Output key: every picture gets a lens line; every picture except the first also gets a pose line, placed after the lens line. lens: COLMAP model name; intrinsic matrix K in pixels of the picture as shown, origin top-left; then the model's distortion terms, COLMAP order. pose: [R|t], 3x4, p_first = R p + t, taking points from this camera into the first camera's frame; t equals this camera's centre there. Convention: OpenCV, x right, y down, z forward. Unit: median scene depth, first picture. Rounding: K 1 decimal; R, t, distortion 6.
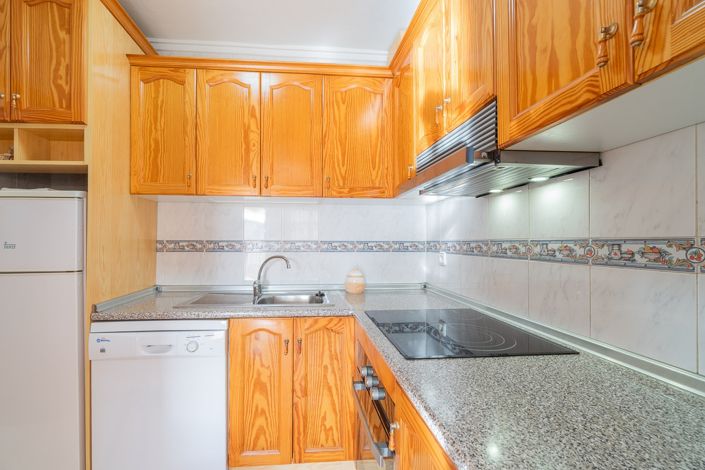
lens RADIAL K [[305.2, 0, 350.7], [0, 305.2, 235.2], [0, 0, 1]] dist [-0.000802, -0.000007]
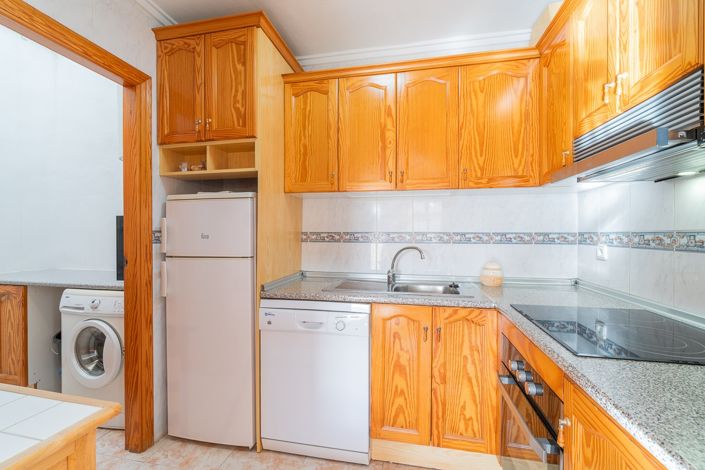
lens RADIAL K [[313.6, 0, 351.2], [0, 313.6, 230.8], [0, 0, 1]] dist [0.000357, 0.000360]
pose [[0.954542, -0.002632, -0.298065, -0.125374], [0.006663, 0.999900, 0.012507, -0.002087], [0.298002, -0.013925, 0.954464, -0.092254]]
